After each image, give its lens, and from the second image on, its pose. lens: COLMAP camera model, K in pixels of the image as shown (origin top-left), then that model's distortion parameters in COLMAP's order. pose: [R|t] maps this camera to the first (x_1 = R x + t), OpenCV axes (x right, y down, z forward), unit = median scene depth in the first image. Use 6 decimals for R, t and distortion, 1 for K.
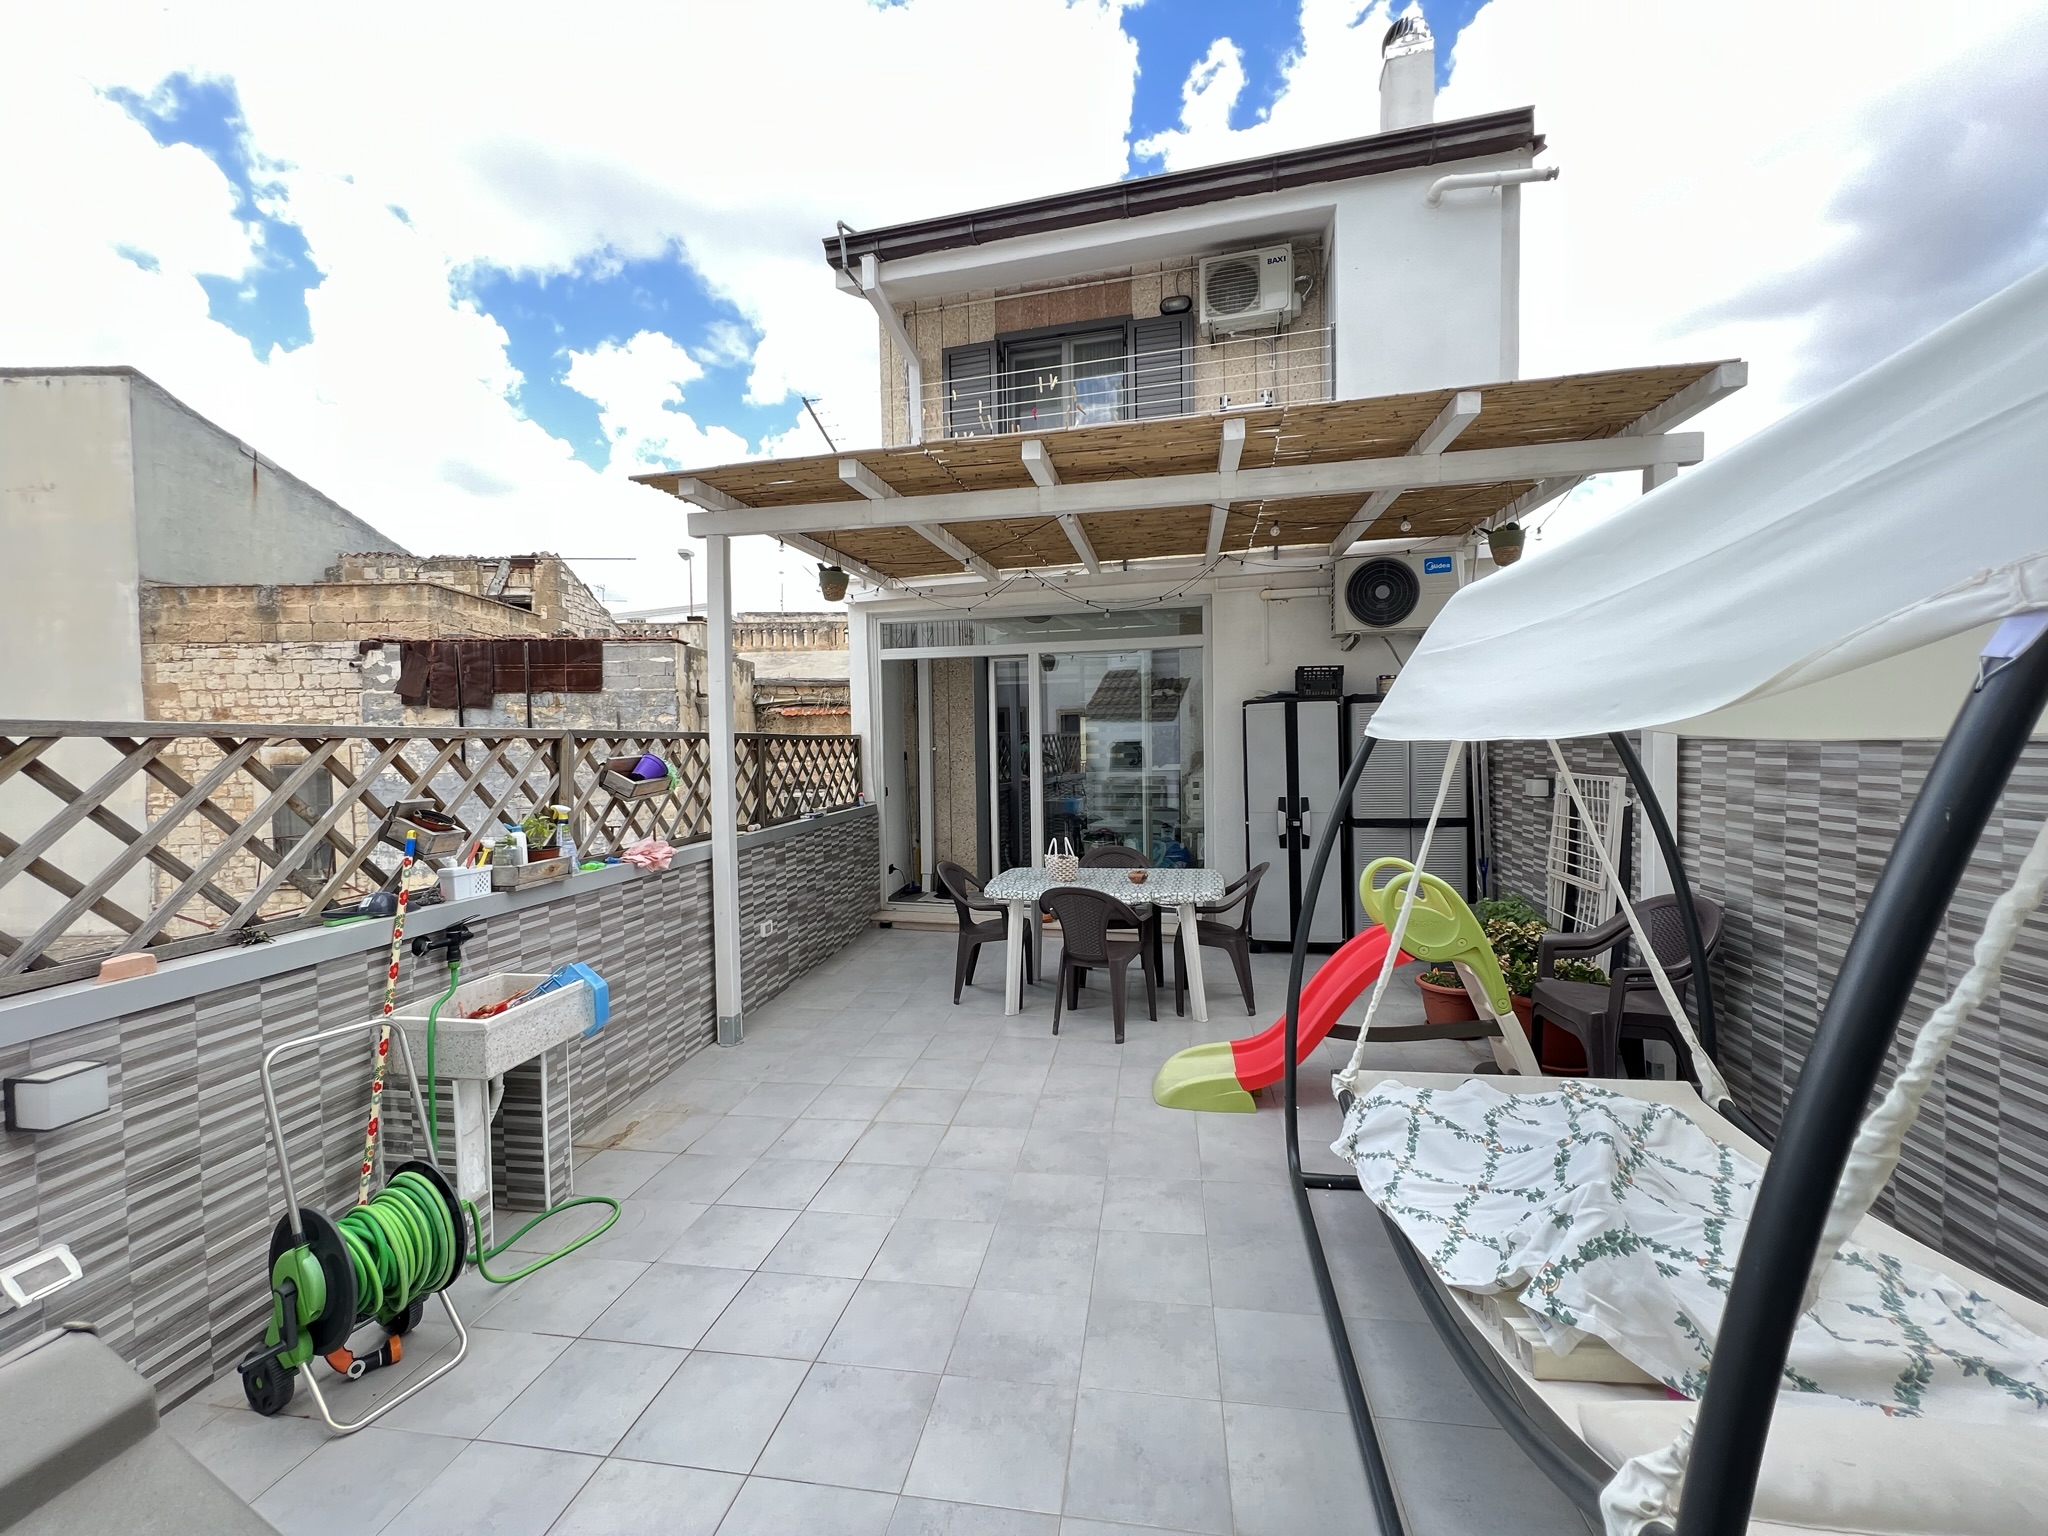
lens RADIAL K [[822.2, 0, 1019.9], [0, 822.2, 766.8], [0, 0, 1]] dist [0.000224, -0.000707]
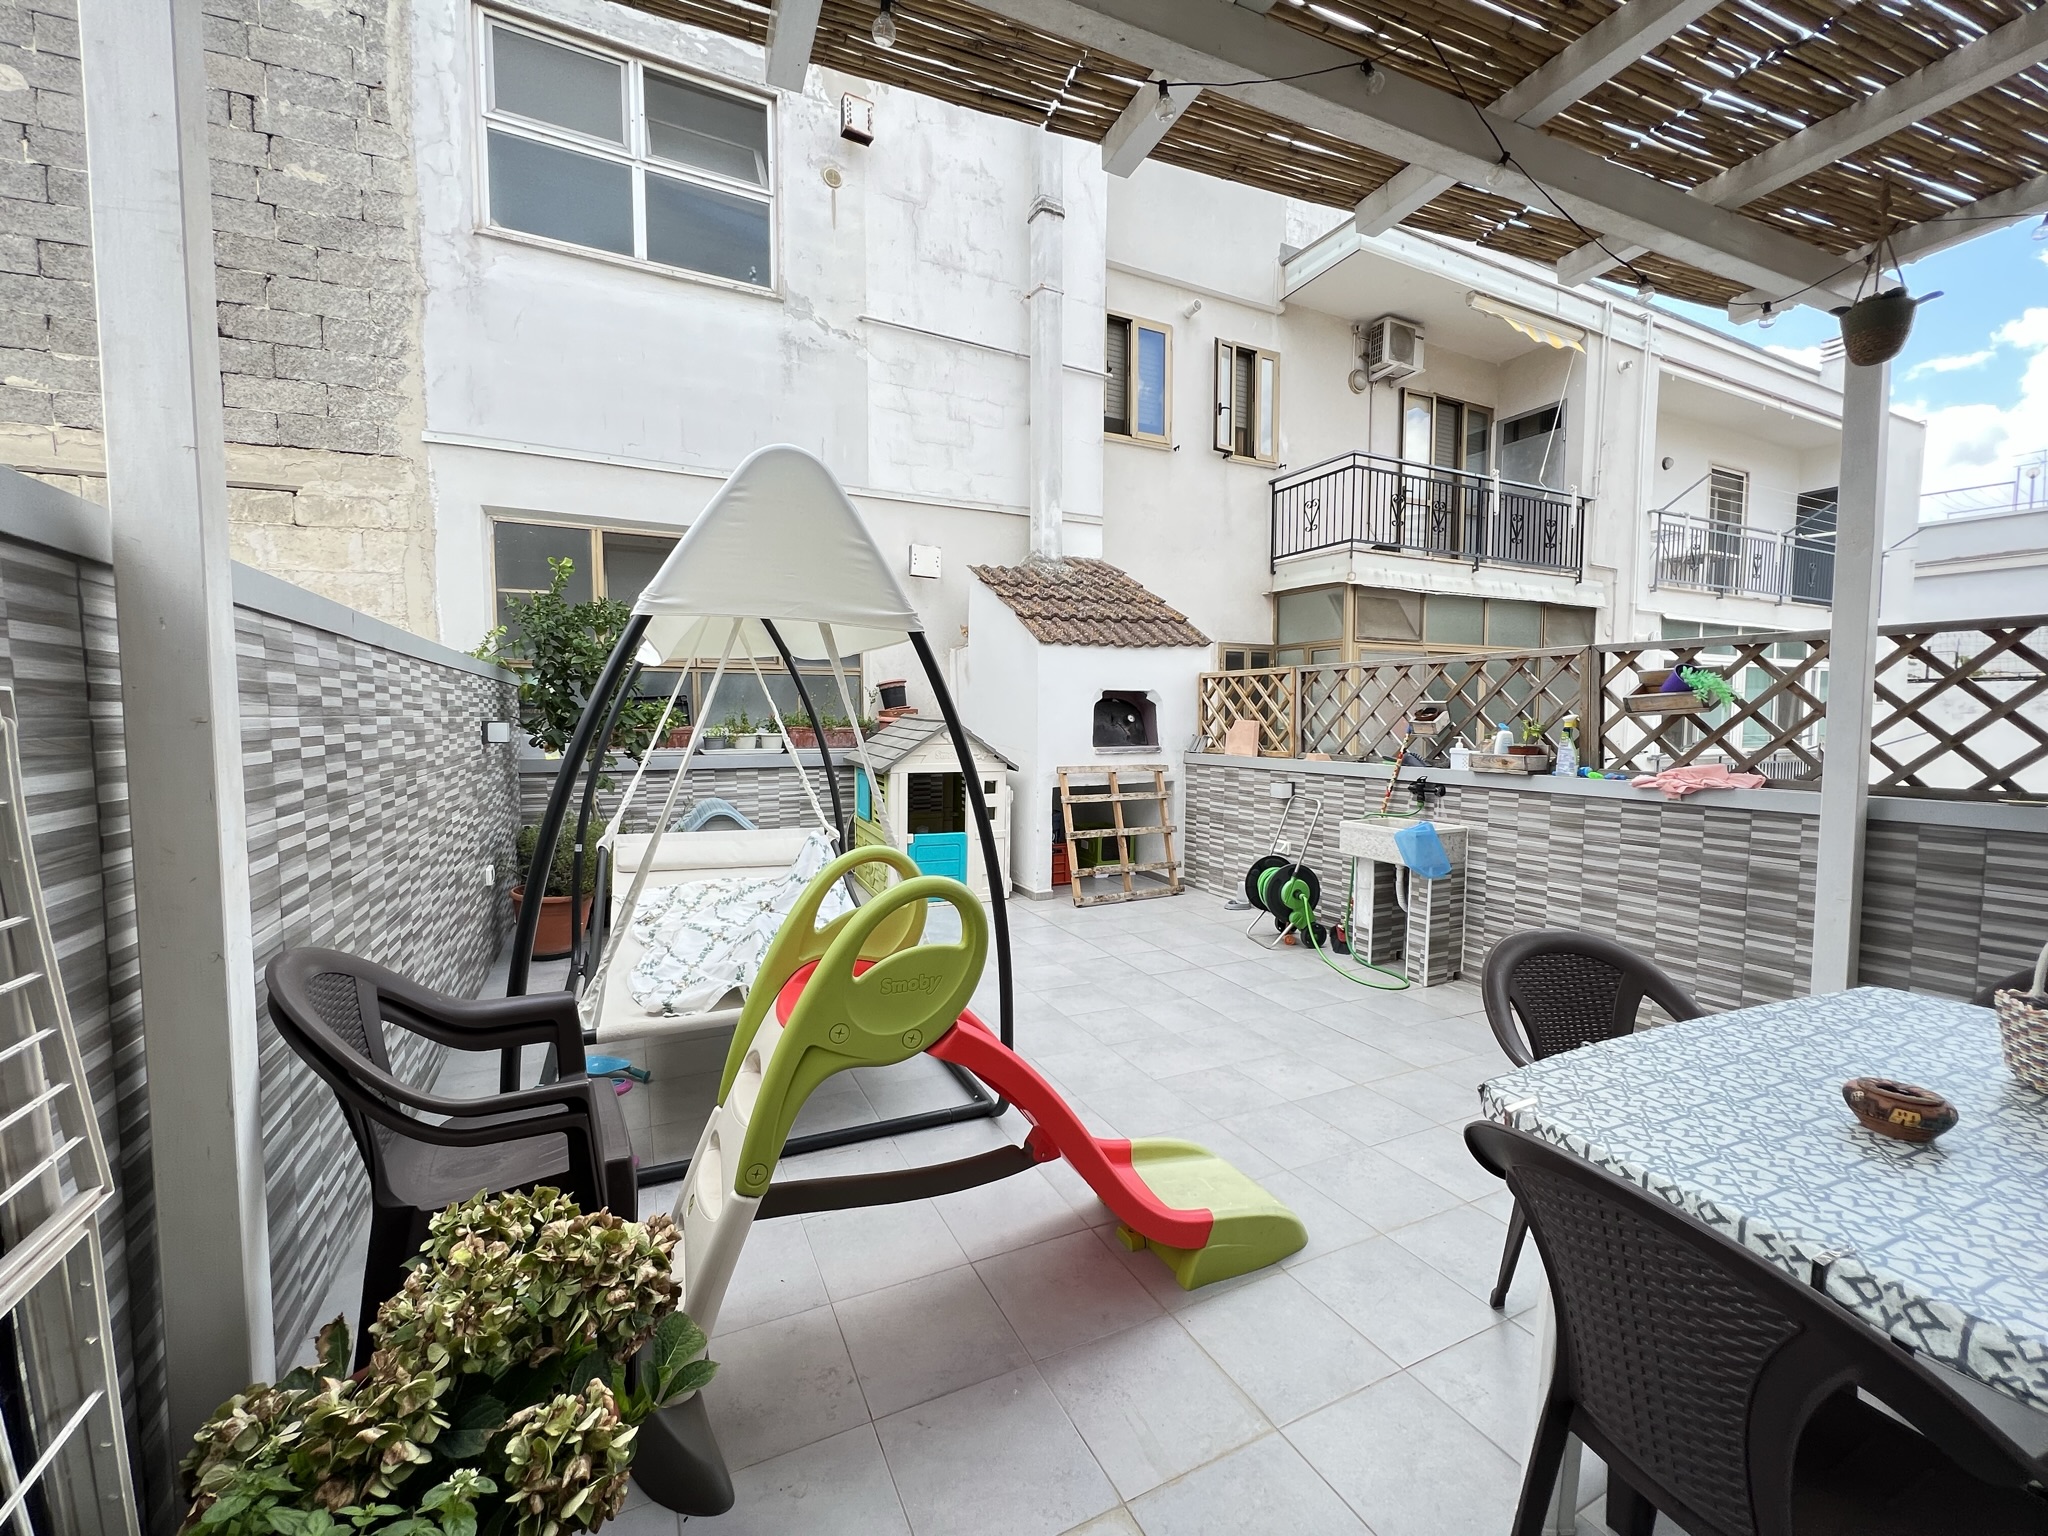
lens RADIAL K [[822.2, 0, 1018.5], [0, 822.2, 766.9], [0, 0, 1]] dist [0.000224, -0.000707]
pose [[-0.810176, 0.052443, -0.583836, 0.904920], [-0.004715, 0.995375, 0.095951, 0.016244], [0.586167, 0.080490, -0.806182, 1.867504]]
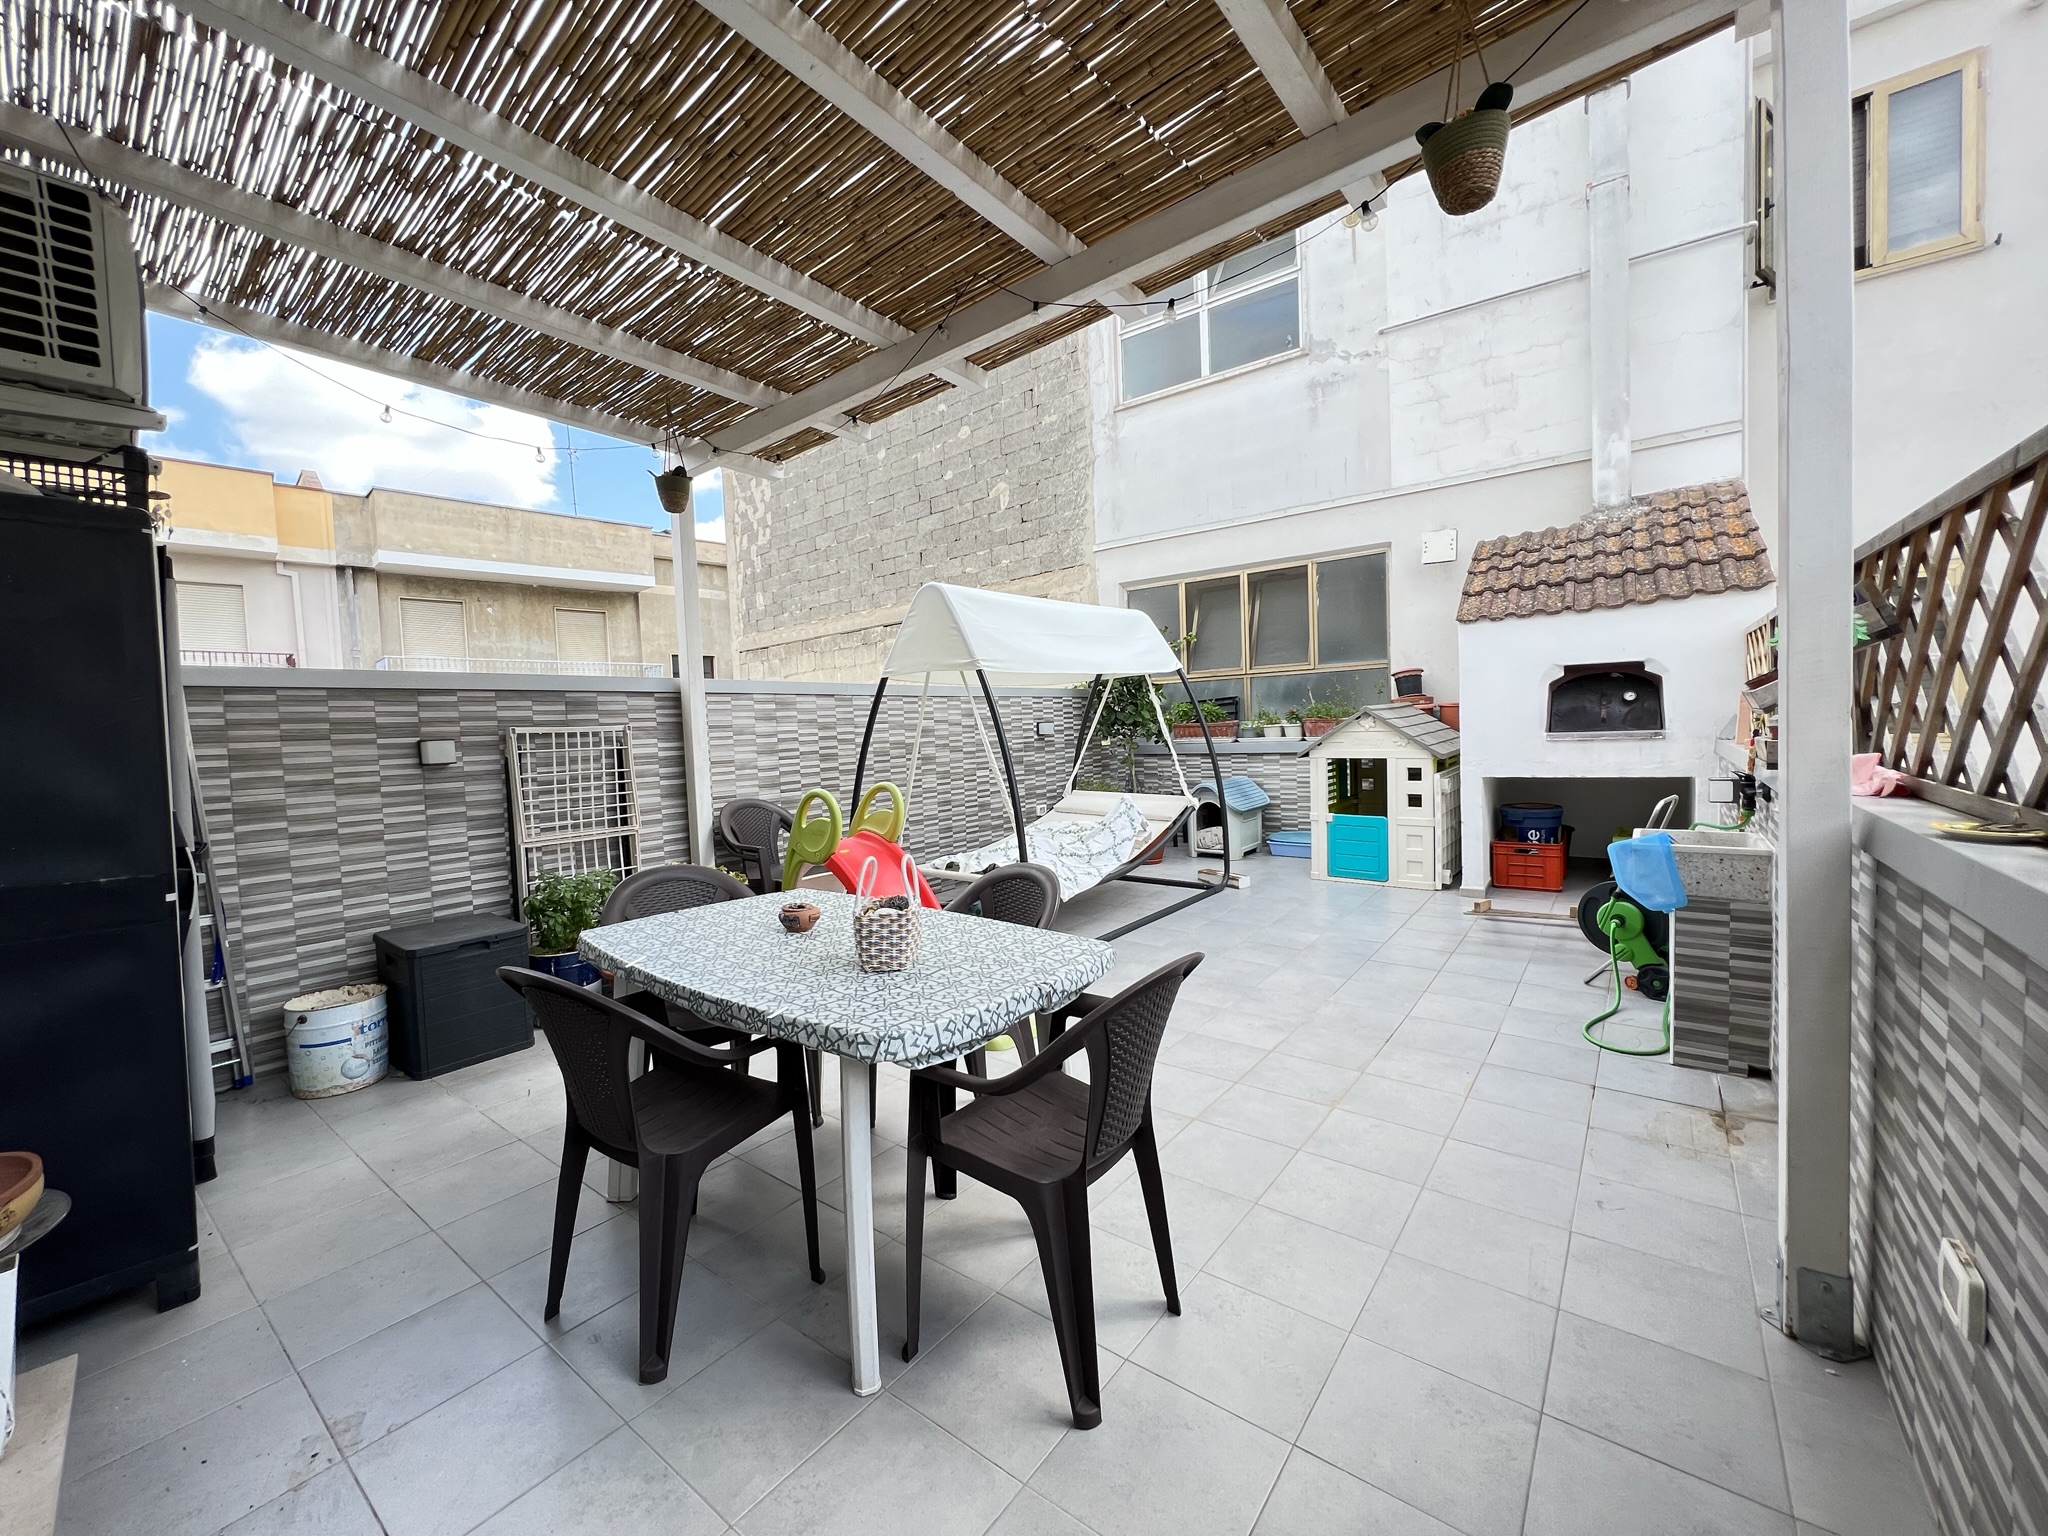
lens RADIAL K [[824.2, 0, 1024.2], [0, 824.2, 766.8], [0, 0, 1]] dist [-0.001683, -0.000032]
pose [[-0.884749, 0.028729, 0.465181, -0.357120], [0.067816, 0.995411, 0.067508, 0.041745], [-0.461107, 0.091274, -0.882638, 2.445116]]
